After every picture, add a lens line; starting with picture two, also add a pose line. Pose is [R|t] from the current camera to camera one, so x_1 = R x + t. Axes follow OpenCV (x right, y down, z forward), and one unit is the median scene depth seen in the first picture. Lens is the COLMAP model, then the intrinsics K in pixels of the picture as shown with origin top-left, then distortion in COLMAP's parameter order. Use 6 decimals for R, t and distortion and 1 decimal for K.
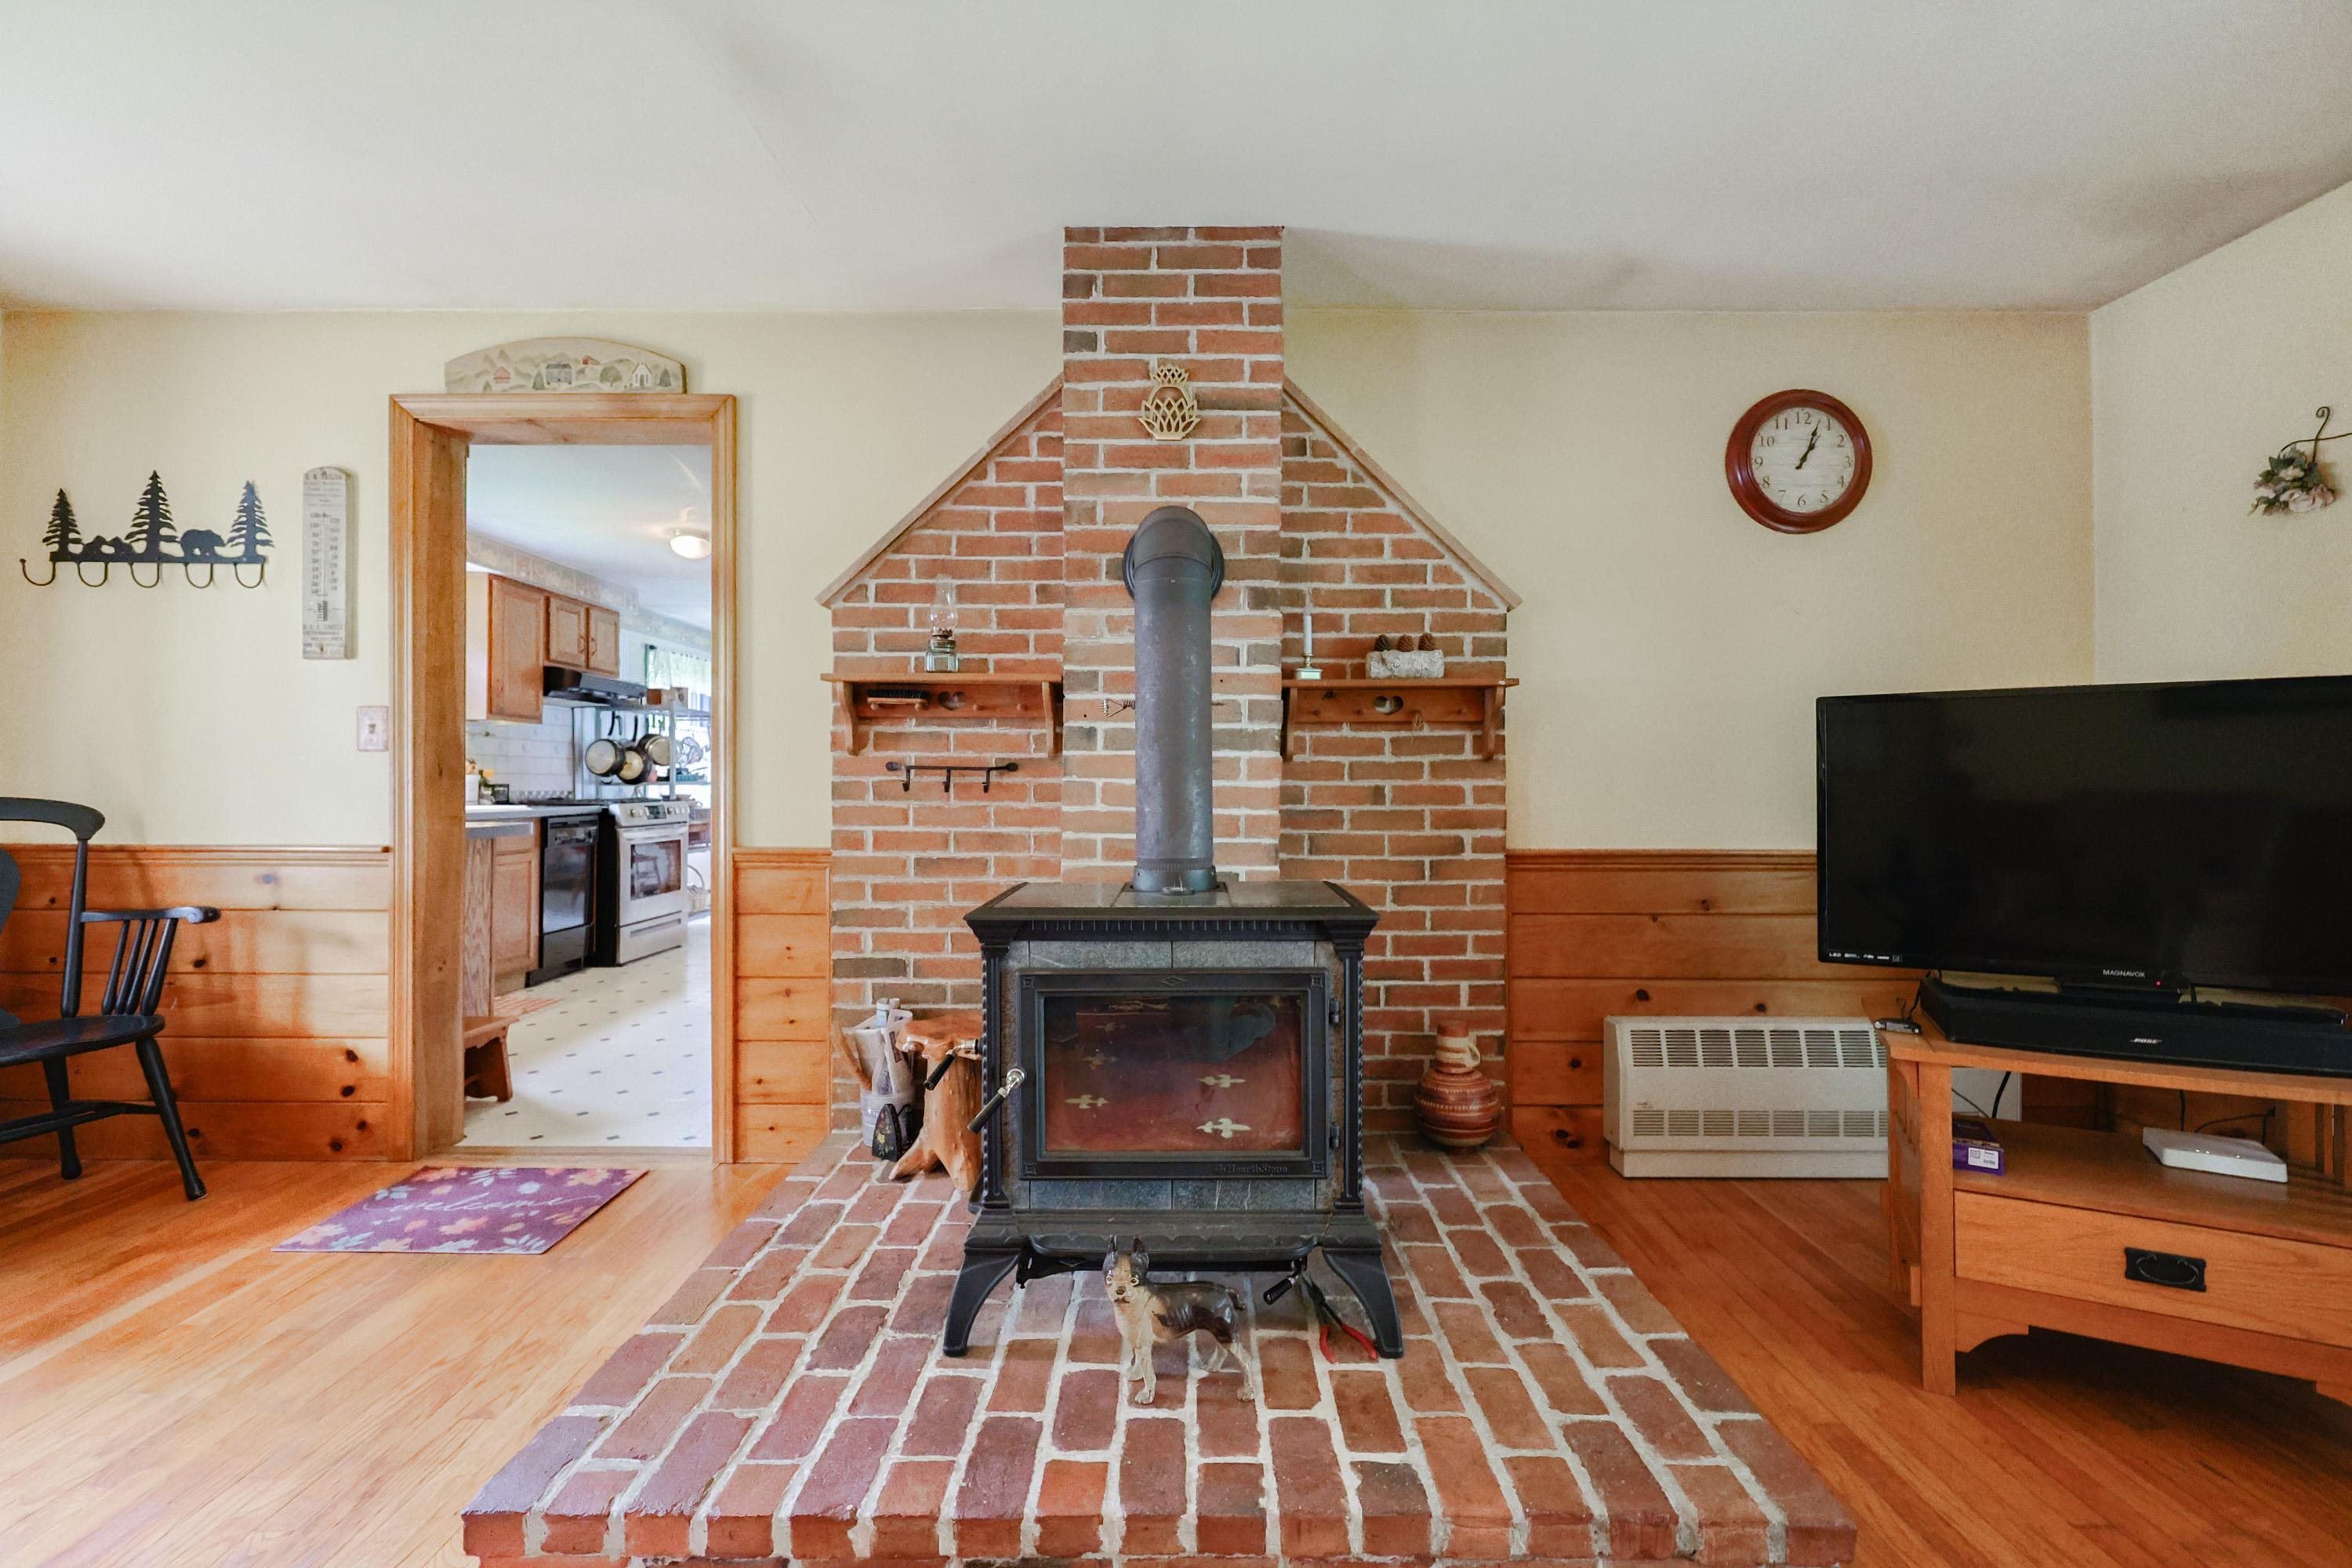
lens RADIAL K [[1000.9, 0, 1168.4], [0, 1000.9, 775.9], [0, 0, 1]] dist [-0.000168, -0.000001]
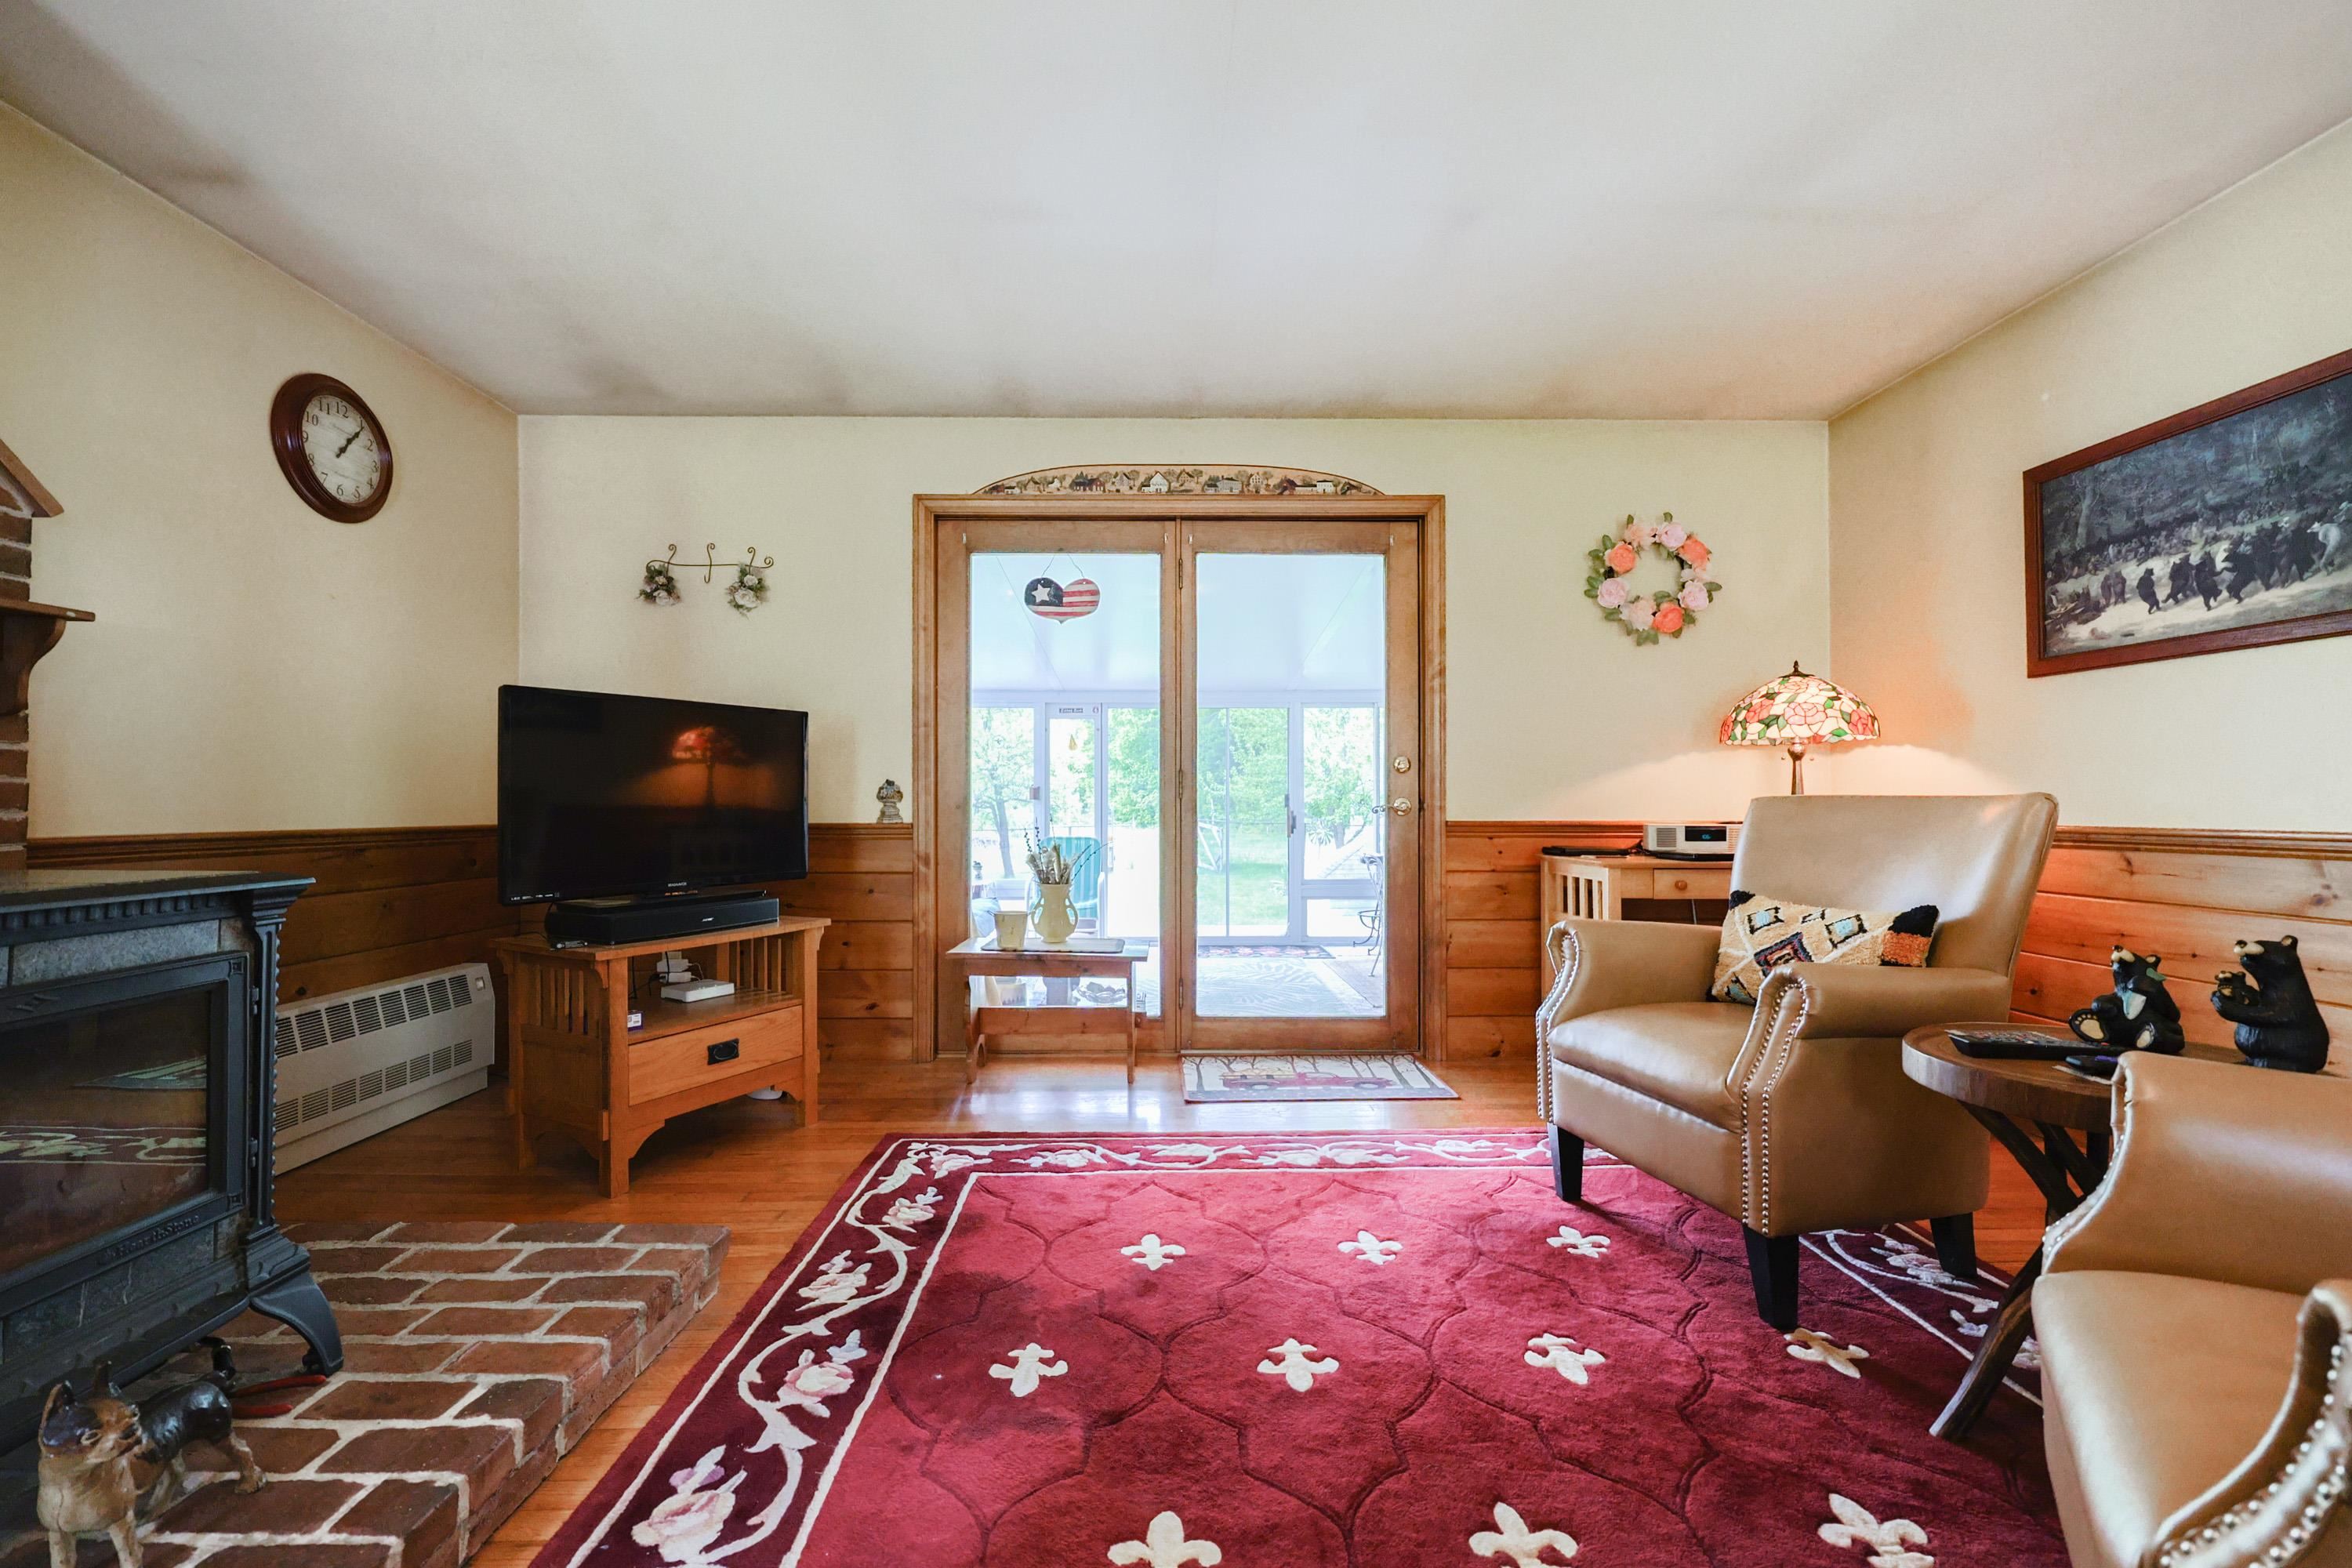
lens RADIAL K [[995.3, 0, 1197.4], [0, 995.3, 794.2], [0, 0, 1]] dist [-0.016777, 0.000045]
pose [[-0.041808, 0.009396, 0.999081, -0.417961], [-0.003420, 0.999949, -0.009547, 0.045468], [-0.999120, -0.003816, -0.041774, 0.167388]]
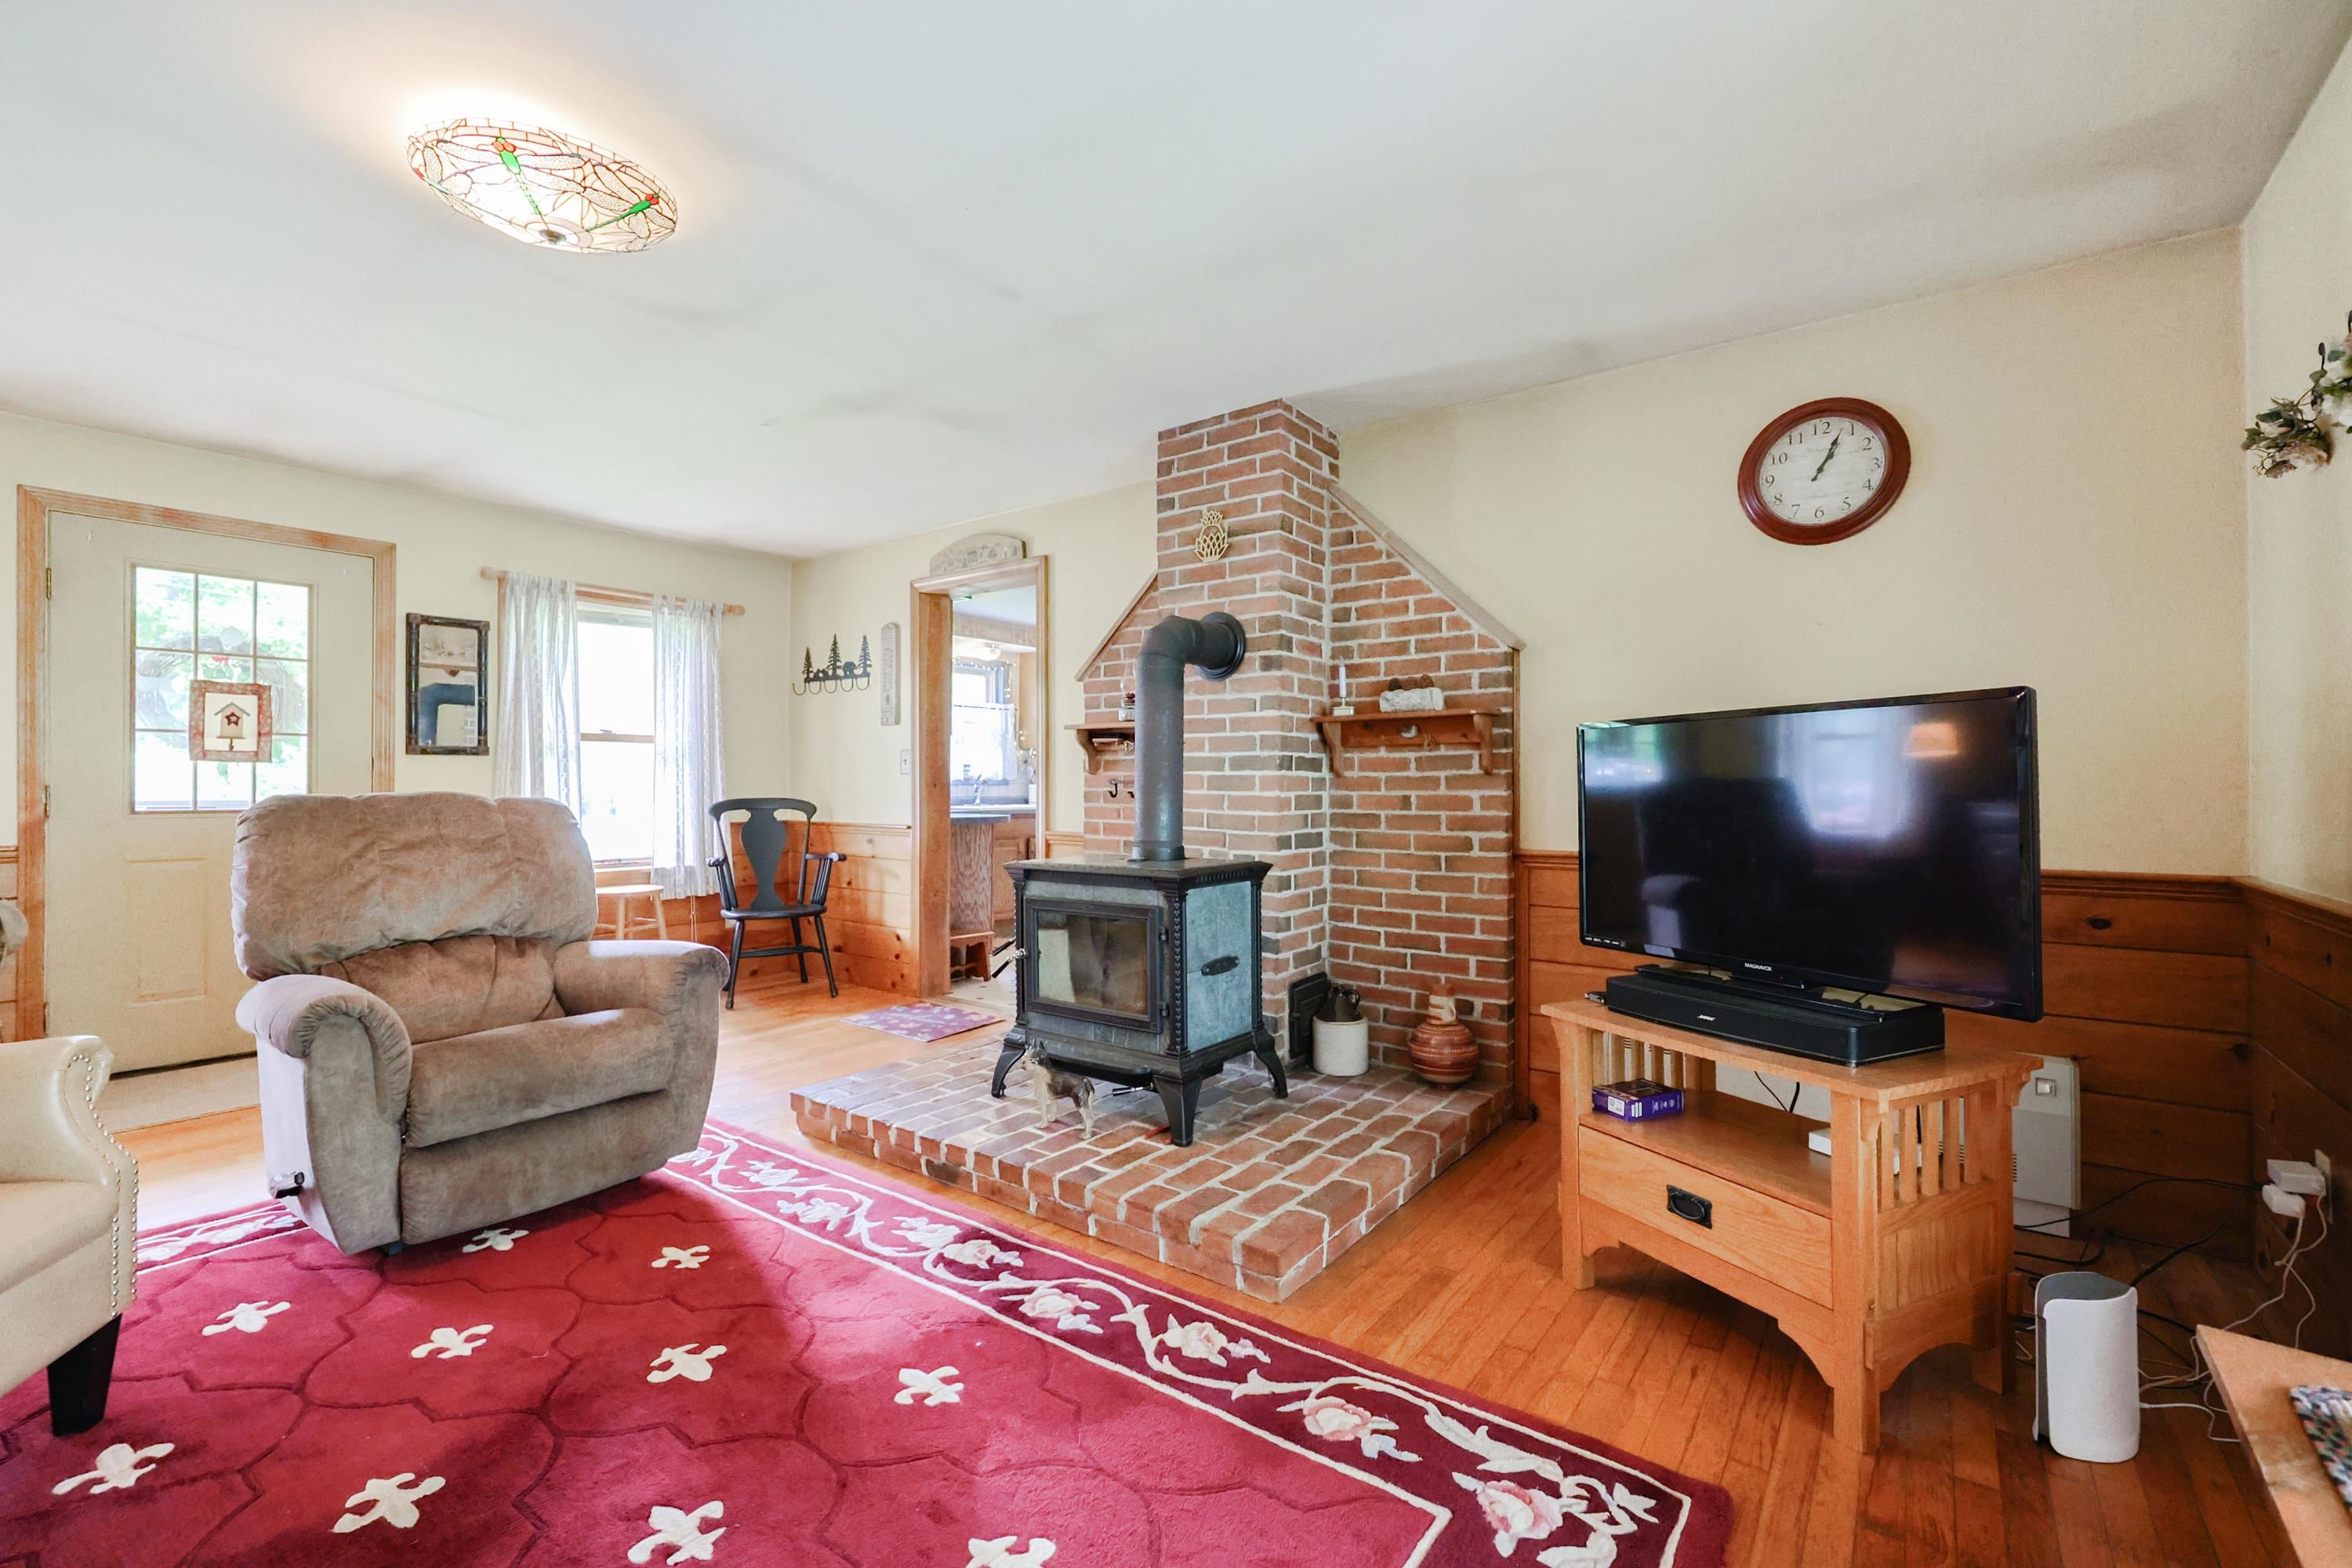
lens RADIAL K [[1000.9, 0, 1168.4], [0, 1000.9, 775.9], [0, 0, 1]] dist [-0.000168, -0.000001]
pose [[0.799002, -0.007416, -0.601283, 0.733654], [0.005265, 0.999972, -0.005337, -0.009431], [0.601306, 0.001098, 0.799018, -0.194654]]
